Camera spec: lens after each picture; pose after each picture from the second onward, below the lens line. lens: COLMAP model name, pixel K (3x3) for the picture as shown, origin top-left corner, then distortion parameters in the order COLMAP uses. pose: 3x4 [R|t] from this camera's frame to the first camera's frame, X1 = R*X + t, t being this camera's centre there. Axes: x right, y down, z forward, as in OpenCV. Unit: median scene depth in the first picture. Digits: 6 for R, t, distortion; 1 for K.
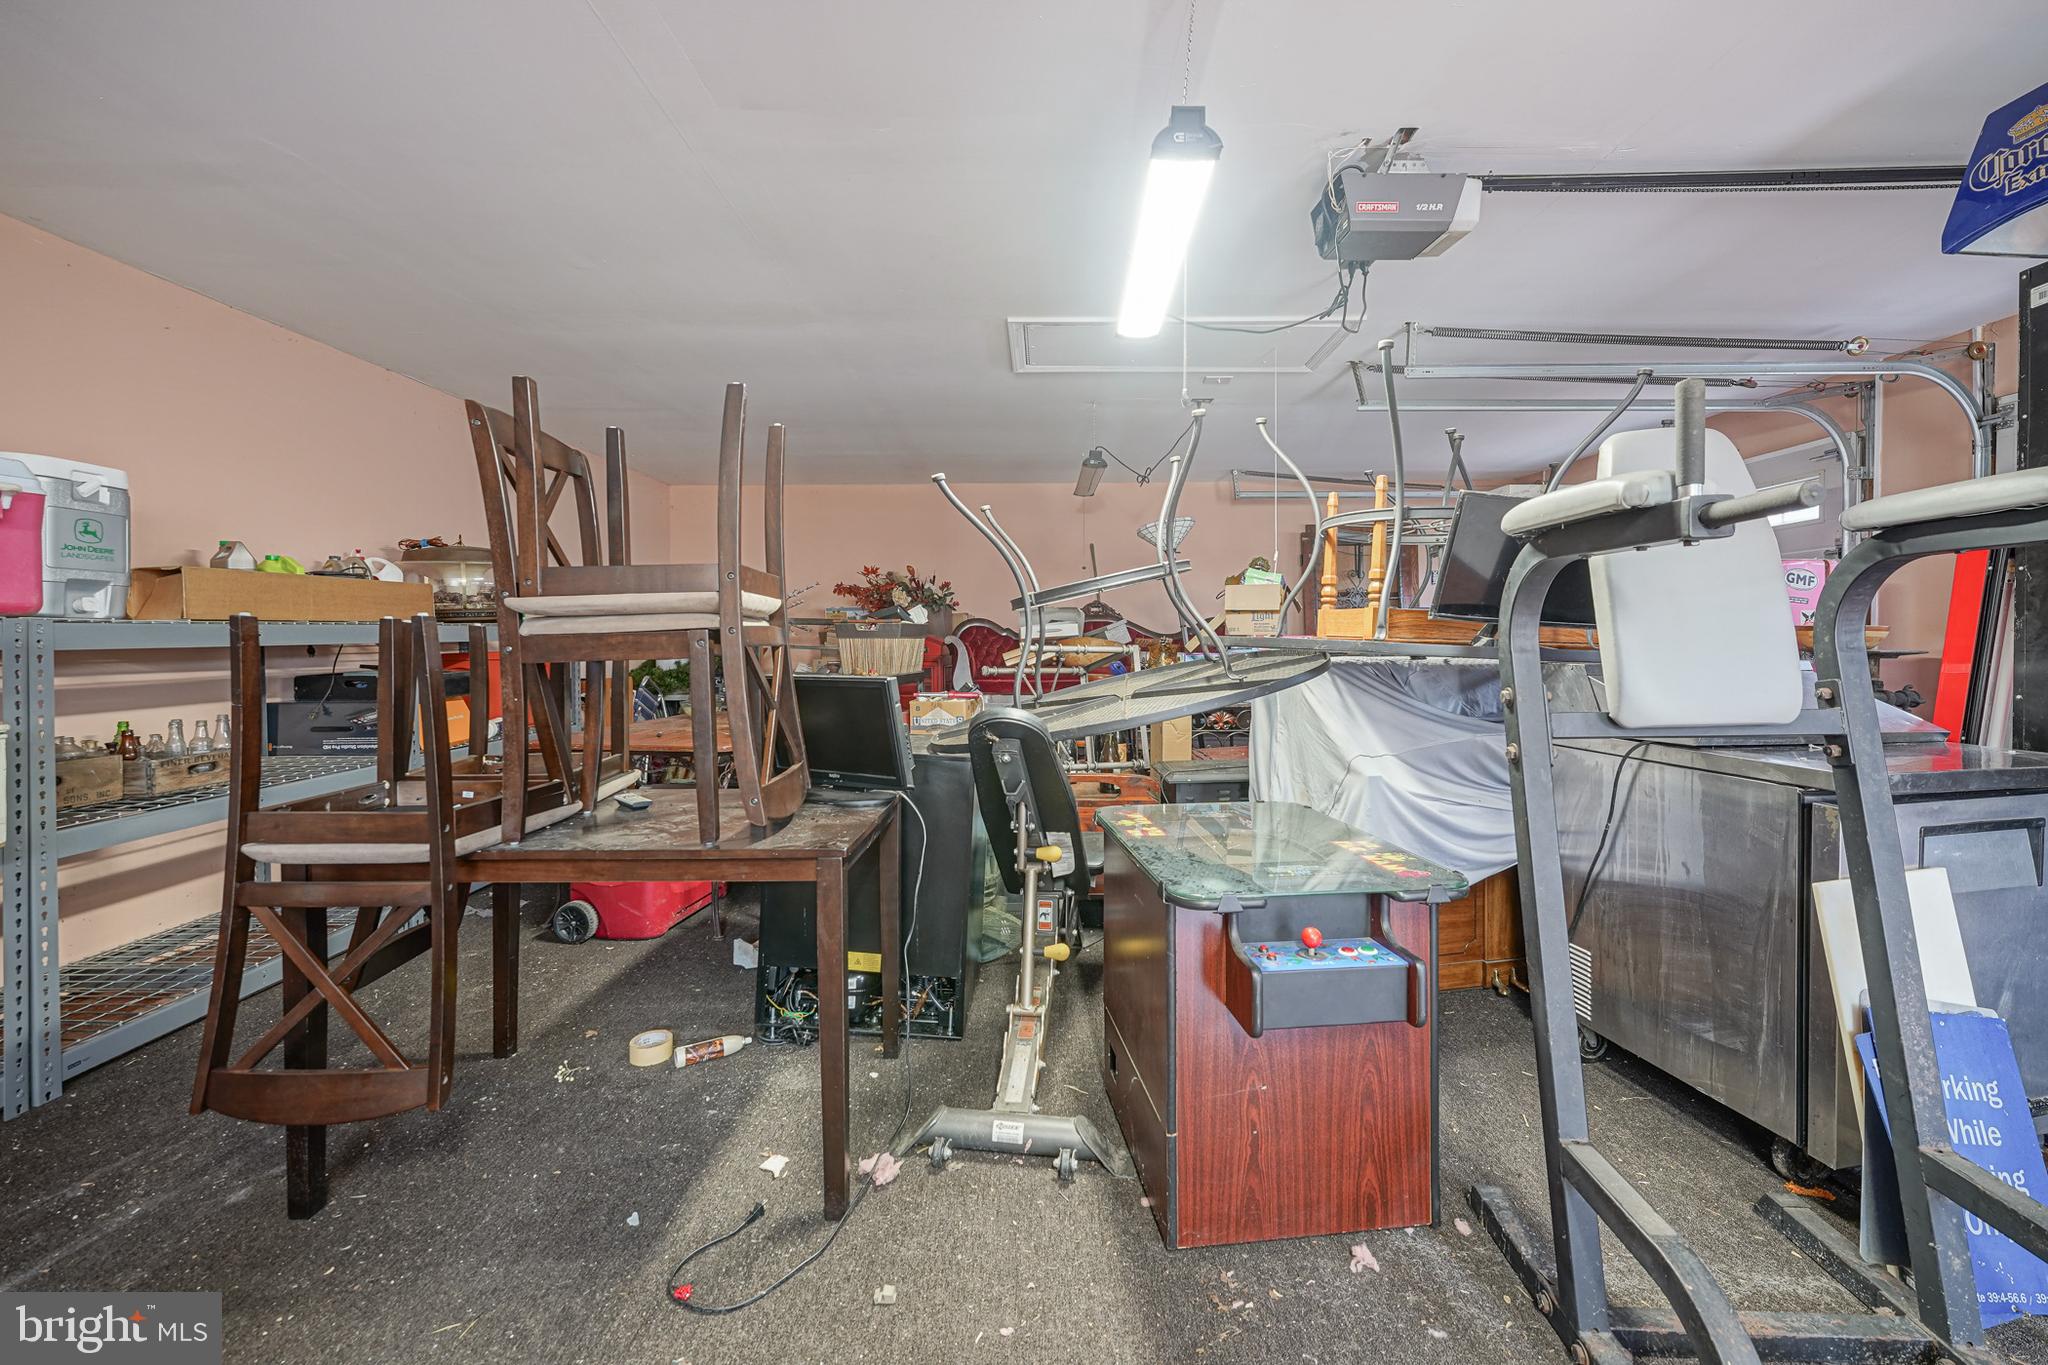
lens RADIAL K [[860.6, 0, 1027.6], [0, 860.6, 635.3], [0, 0, 1]] dist [-0.000797, -0.000069]
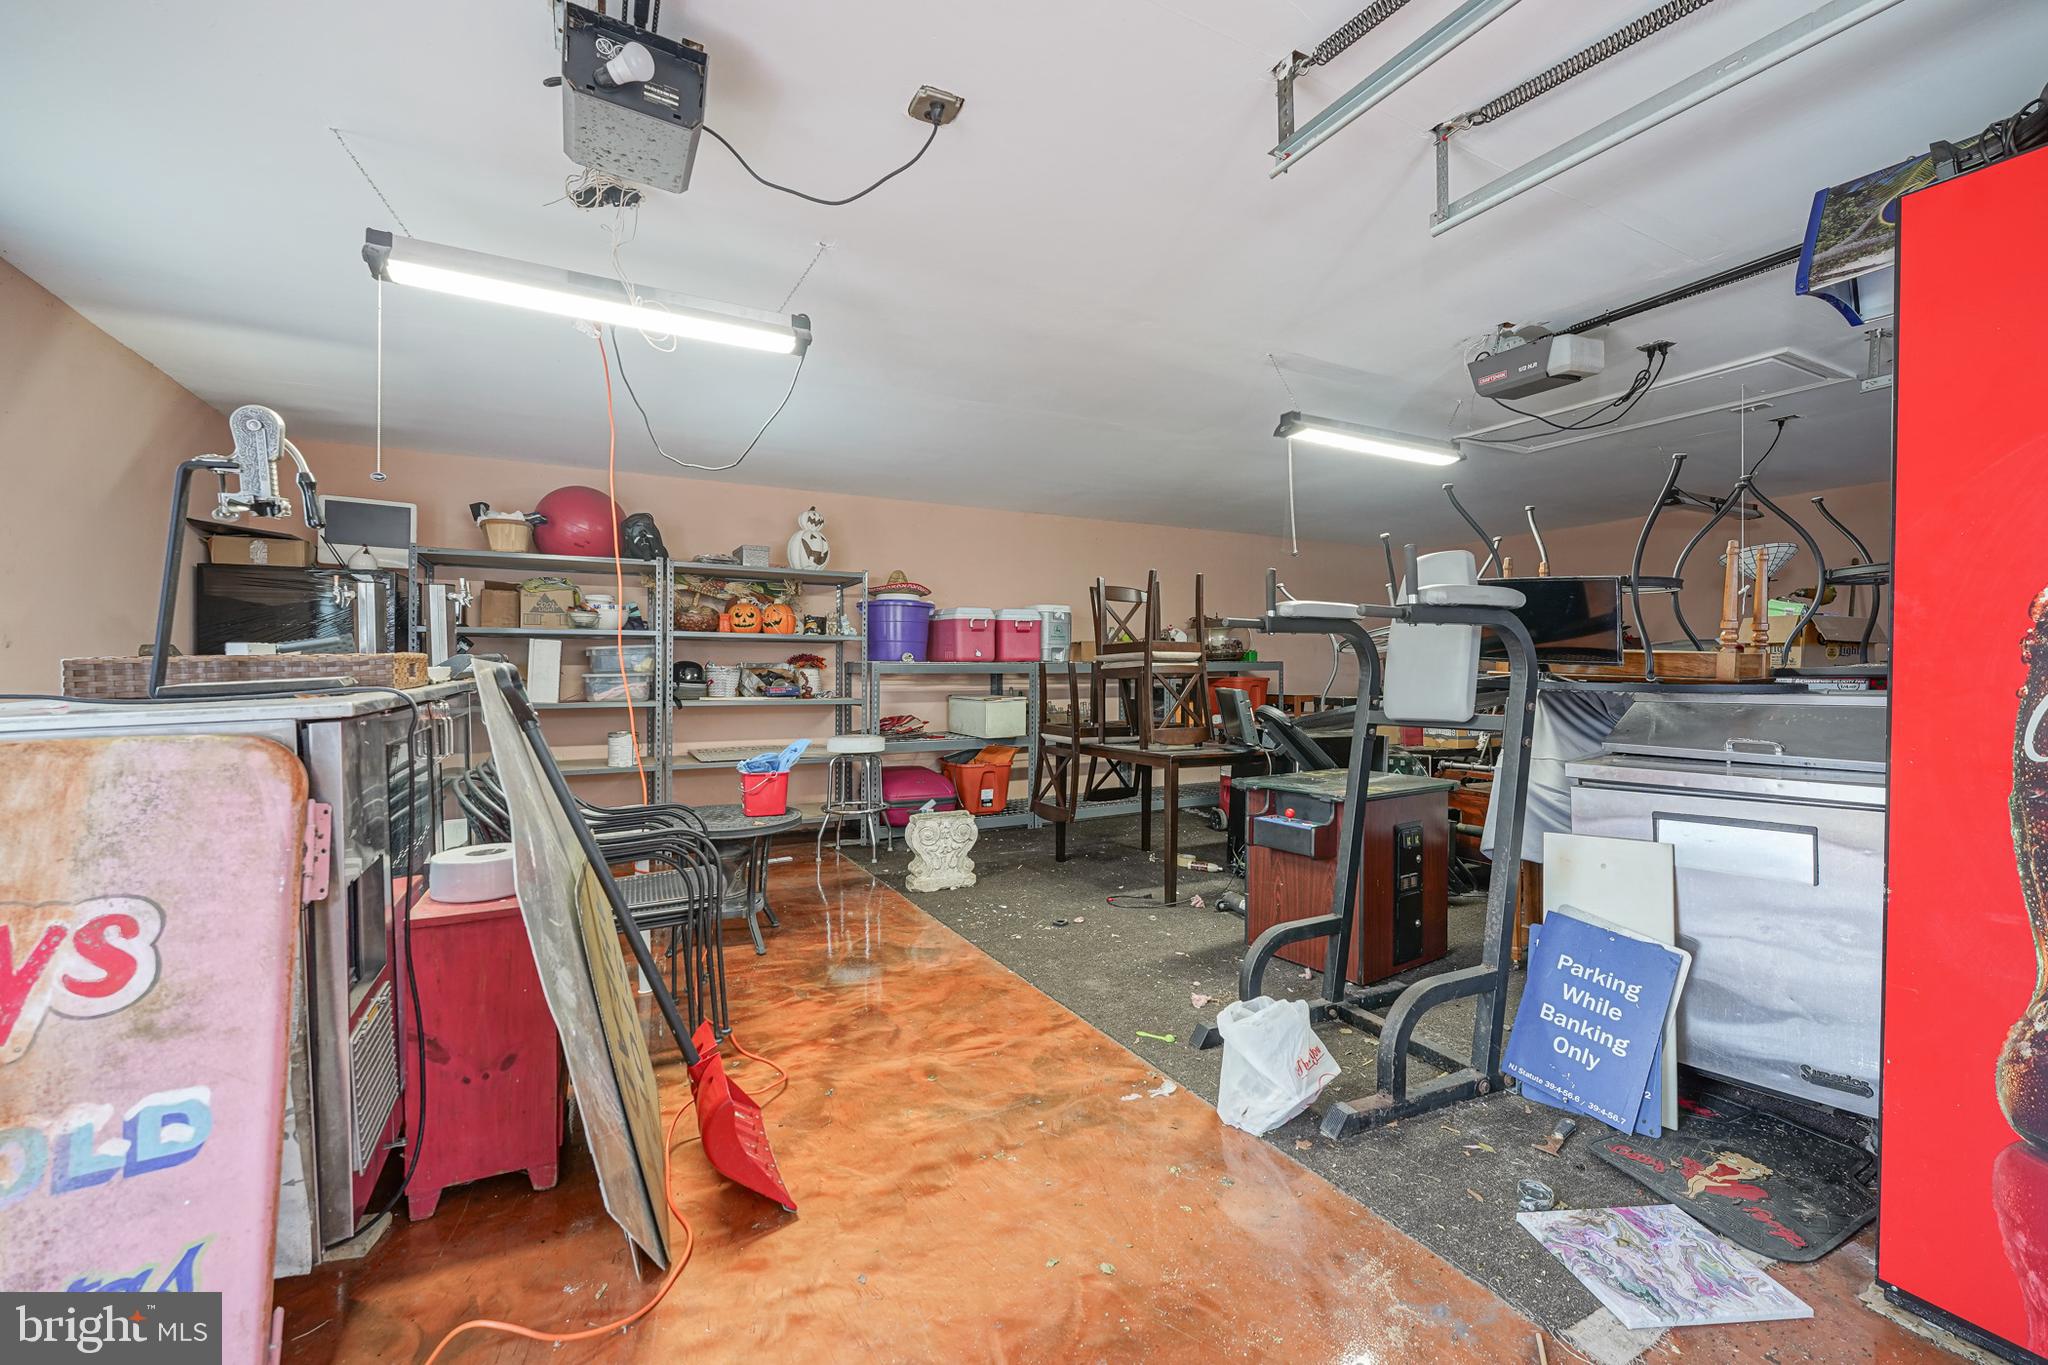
lens RADIAL K [[846.8, 0, 1017.8], [0, 846.8, 677.7], [0, 0, 1]] dist [-0.001725, -0.000216]
pose [[0.464304, 0.009635, -0.885623, 1.257295], [0.001502, 0.999931, 0.011666, -0.001958], [0.885674, -0.006747, 0.464258, -0.370341]]
